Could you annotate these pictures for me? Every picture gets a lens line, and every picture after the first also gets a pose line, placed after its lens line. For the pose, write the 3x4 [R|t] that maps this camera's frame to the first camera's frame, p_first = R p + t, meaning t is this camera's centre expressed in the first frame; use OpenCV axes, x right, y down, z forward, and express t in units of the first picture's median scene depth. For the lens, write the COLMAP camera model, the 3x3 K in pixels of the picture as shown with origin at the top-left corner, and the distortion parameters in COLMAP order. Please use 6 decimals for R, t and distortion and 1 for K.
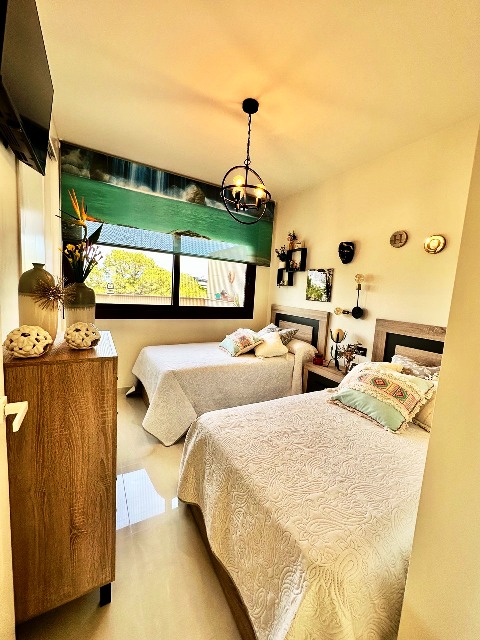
lens RADIAL K [[256.2, 0, 240.0], [0, 256.2, 320.0], [0, 0, 1]] dist [-0.001143, -0.000144]
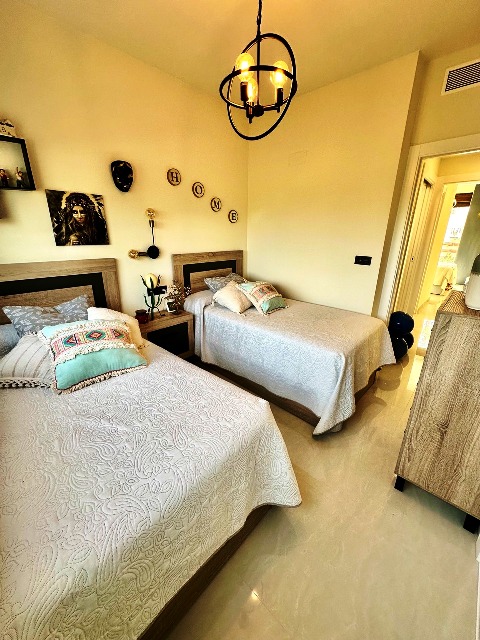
lens RADIAL K [[256.2, 0, 240.0], [0, 256.2, 320.0], [0, 0, 1]] dist [-0.001143, -0.000144]
pose [[-0.314847, -0.362138, 0.877341, -0.572137], [0.085408, 0.909792, 0.406183, -0.160218], [-0.945292, 0.202817, -0.255516, 1.010791]]
